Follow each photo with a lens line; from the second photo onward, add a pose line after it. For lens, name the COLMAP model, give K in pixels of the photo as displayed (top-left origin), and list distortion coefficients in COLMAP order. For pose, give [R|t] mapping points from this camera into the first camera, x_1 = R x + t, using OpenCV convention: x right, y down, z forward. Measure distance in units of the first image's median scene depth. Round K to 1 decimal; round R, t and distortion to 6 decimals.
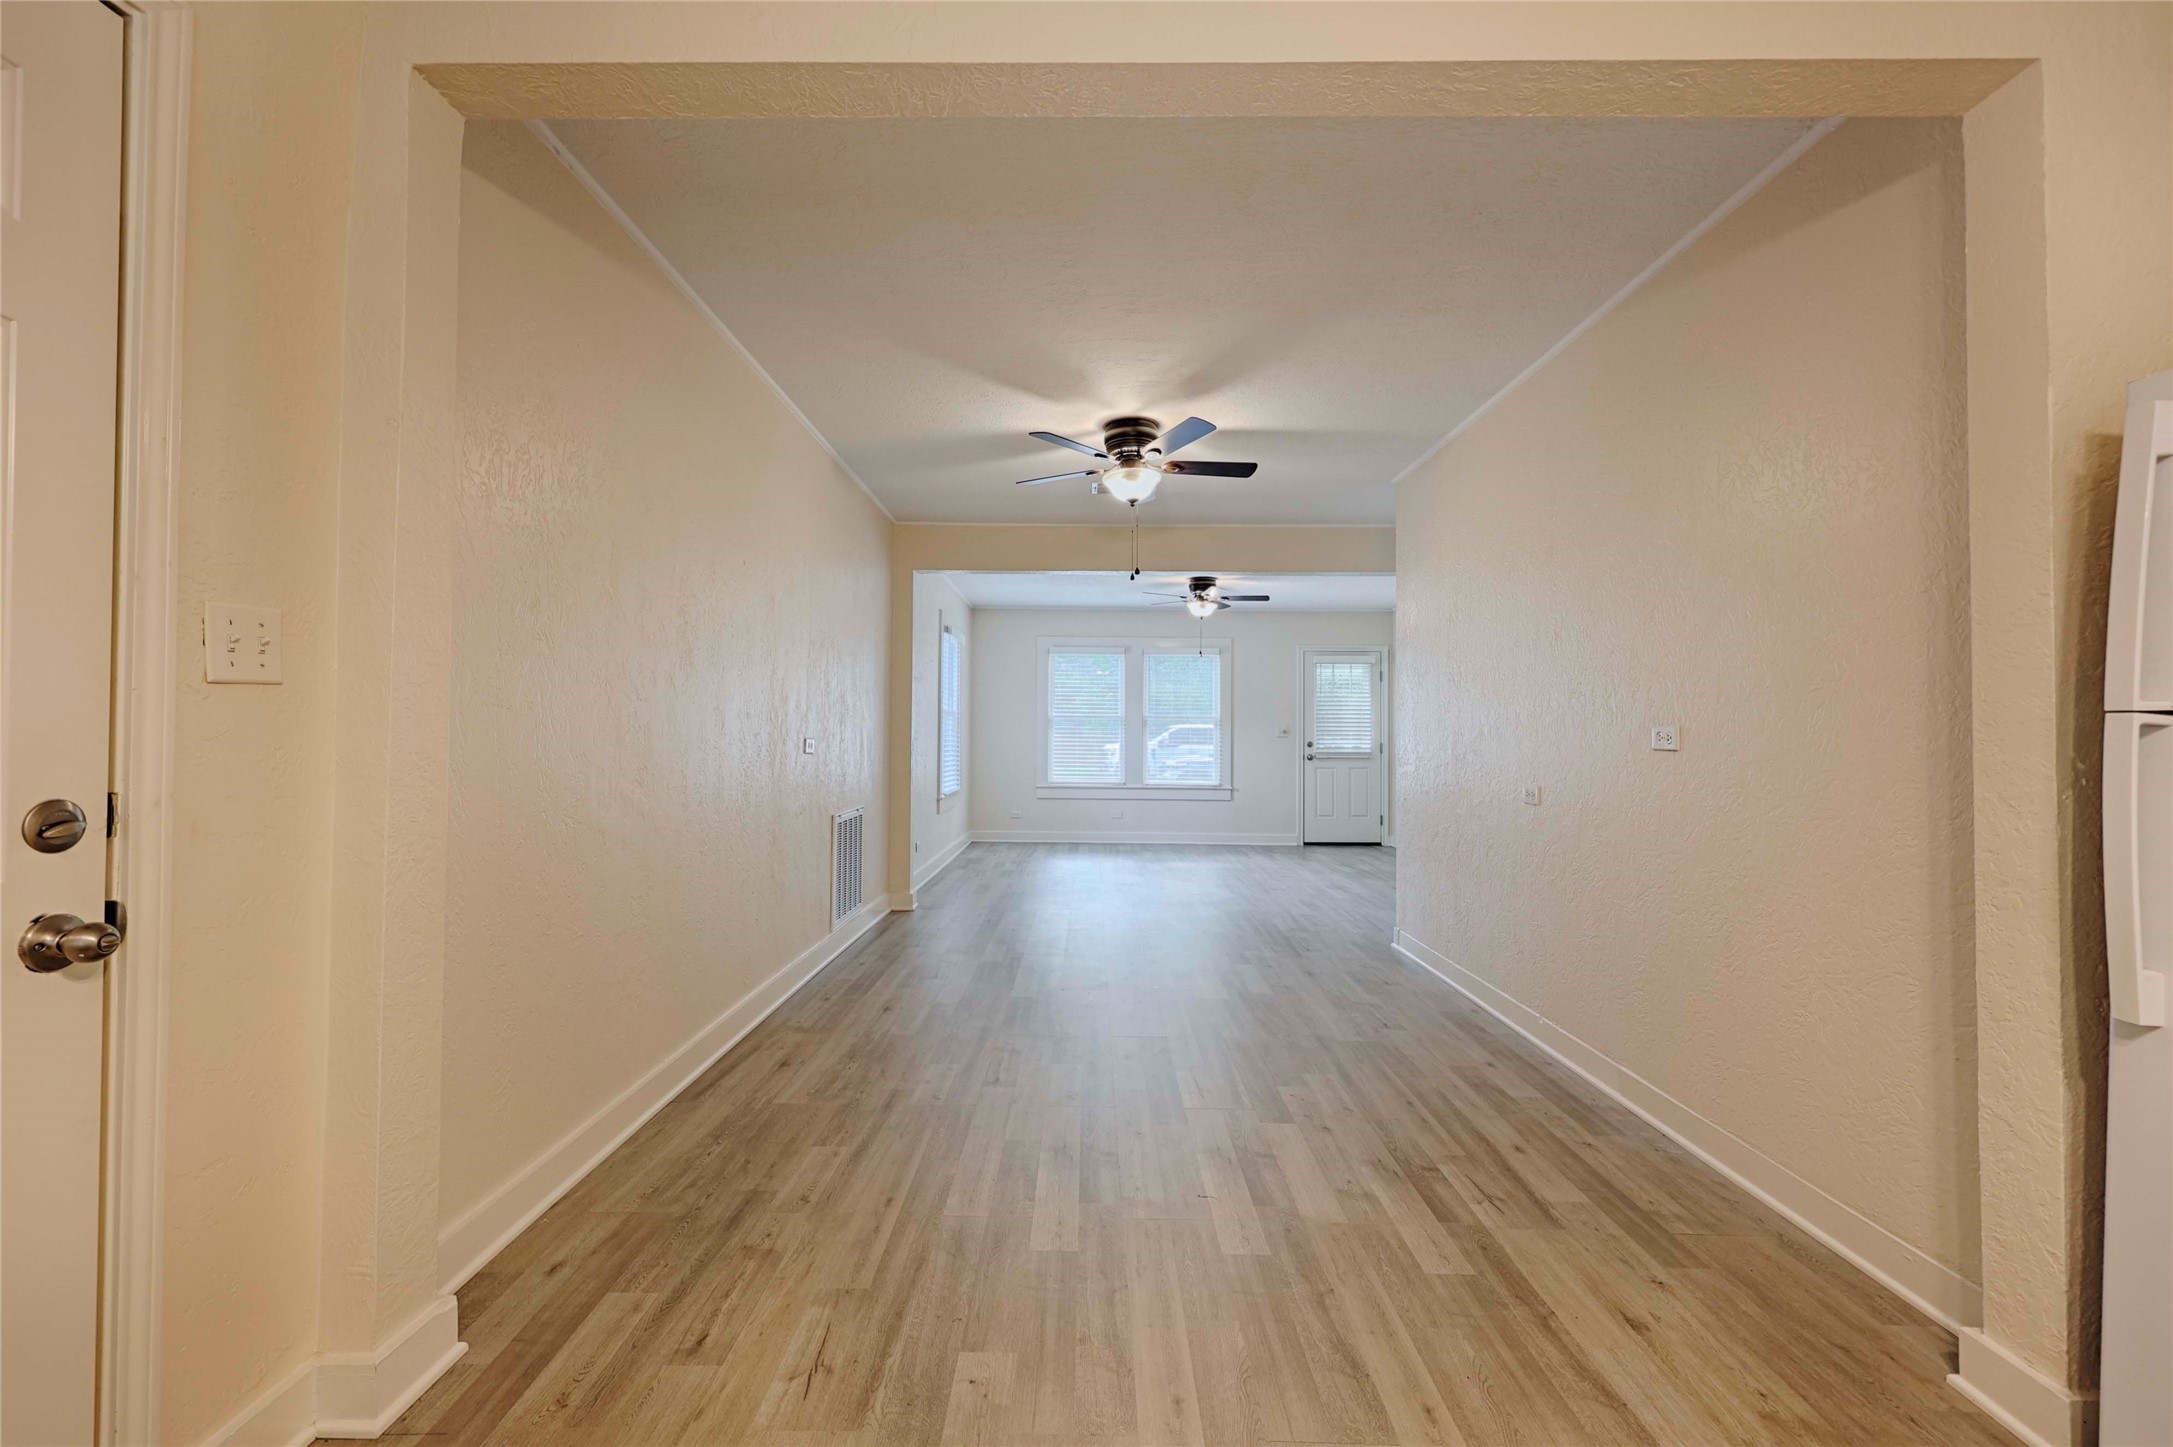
lens RADIAL K [[873.4, 0, 1080.3], [0, 873.4, 715.6], [0, 0, 1]] dist [-0.001777, 0.000478]
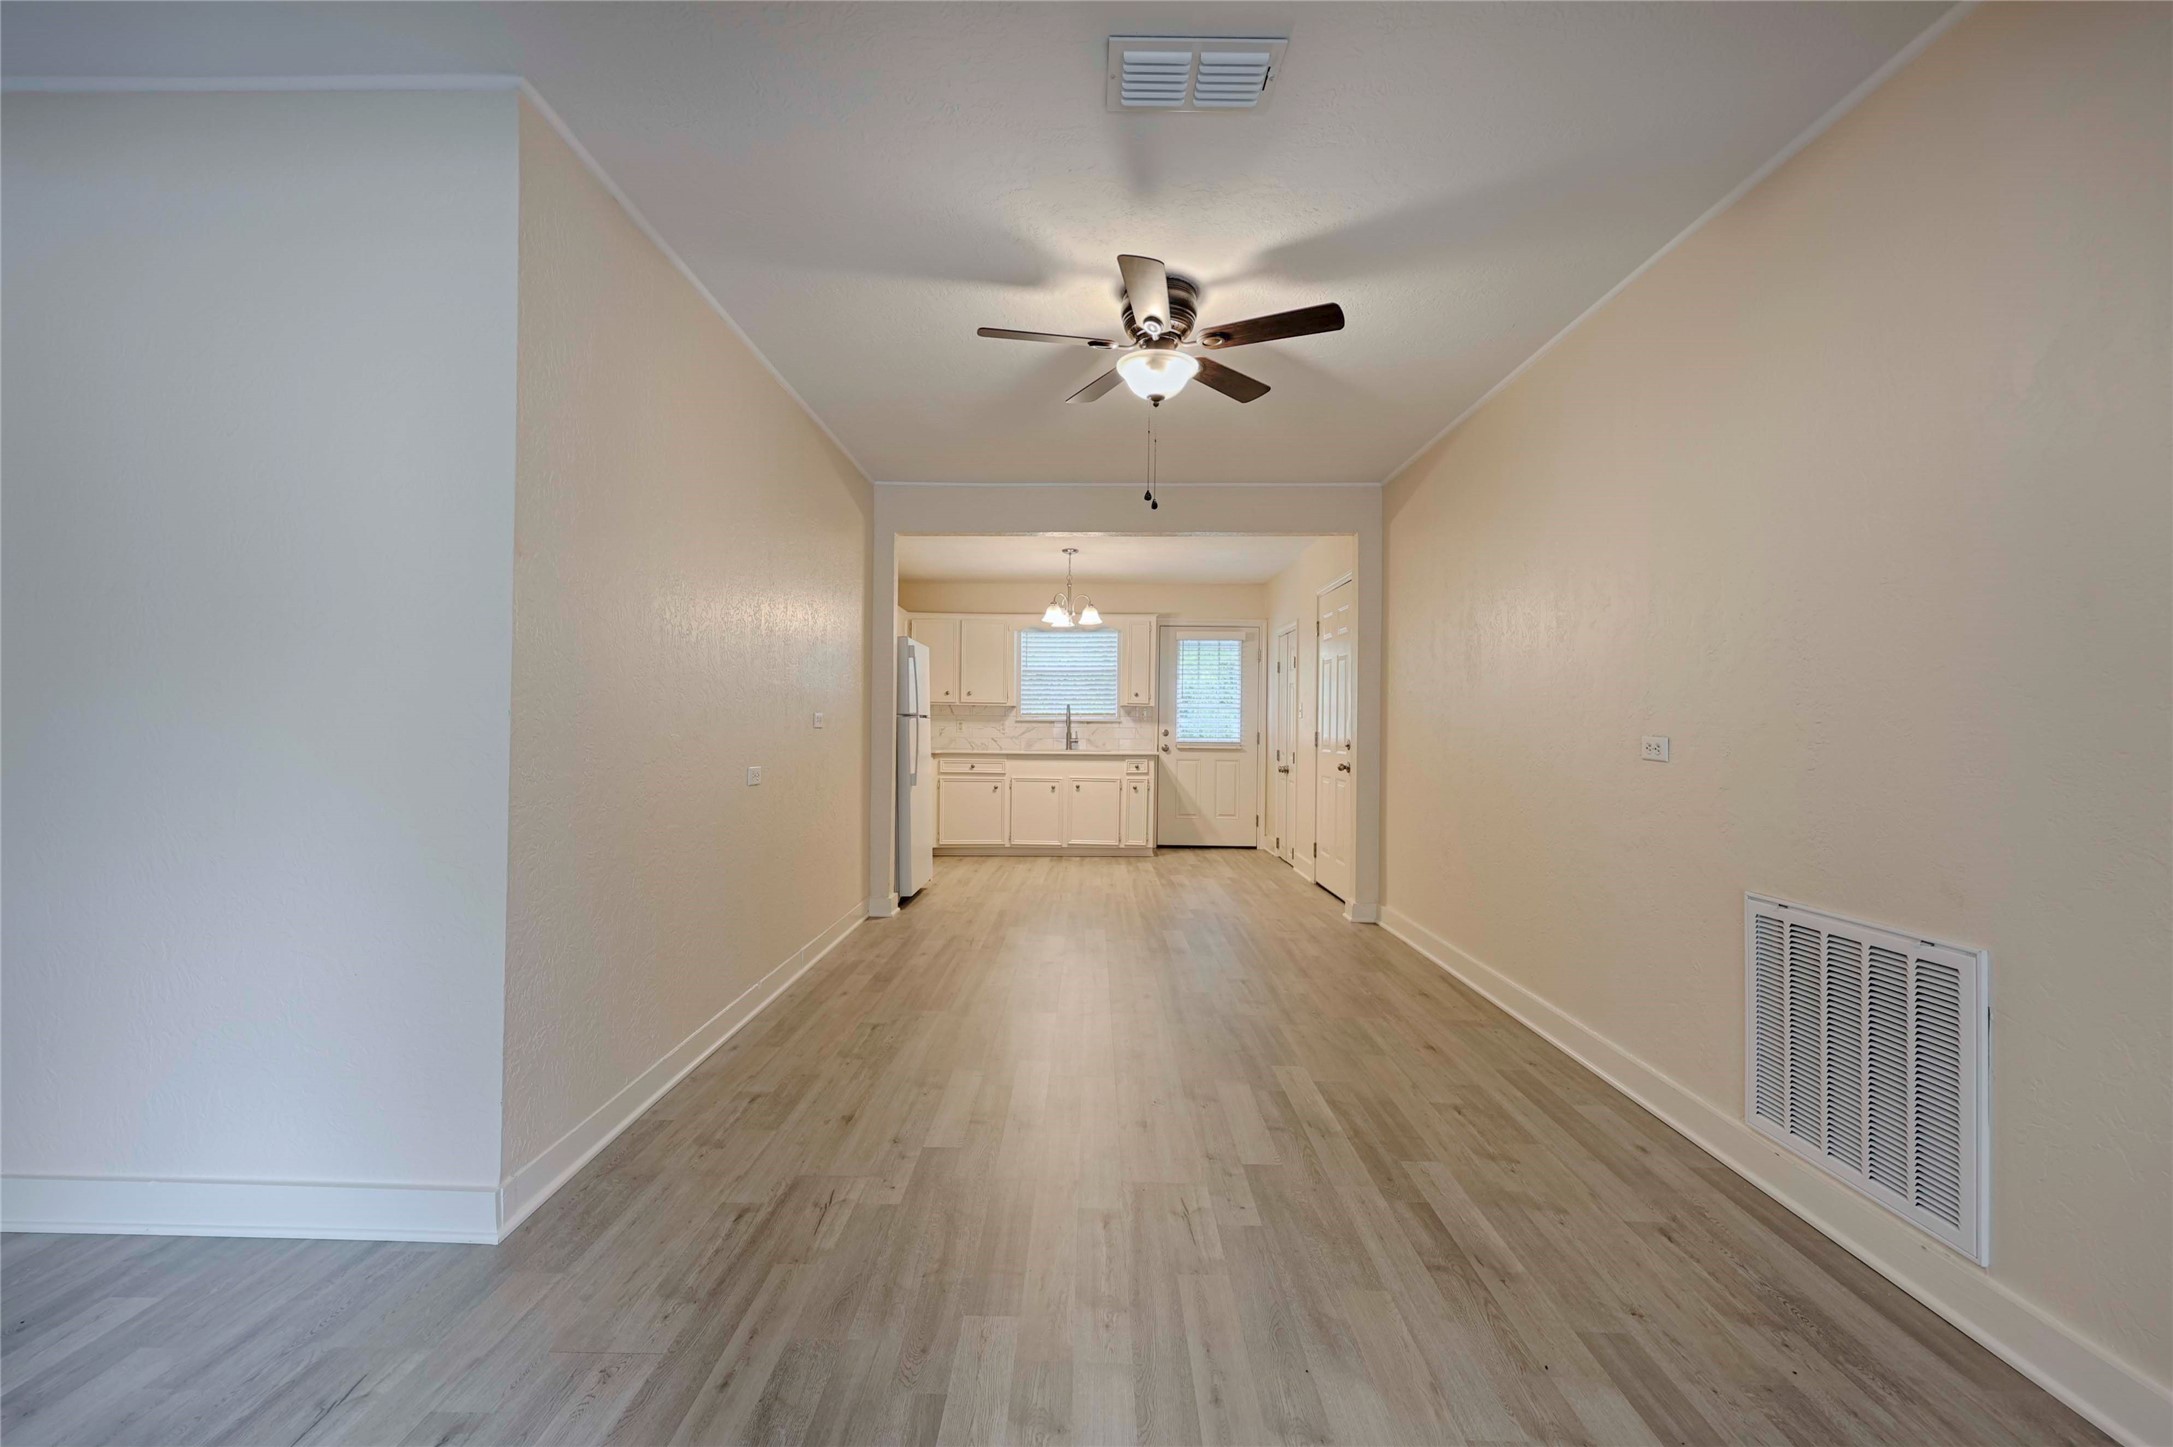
lens RADIAL K [[873.4, 0, 1086.5], [0, 873.4, 720.5], [0, 0, 1]] dist [-0.001777, 0.000478]
pose [[-0.999858, -0.016093, -0.004901, 0.270504], [-0.015943, 0.999443, -0.029327, 0.099214], [0.005370, -0.029245, -0.999558, 4.014617]]
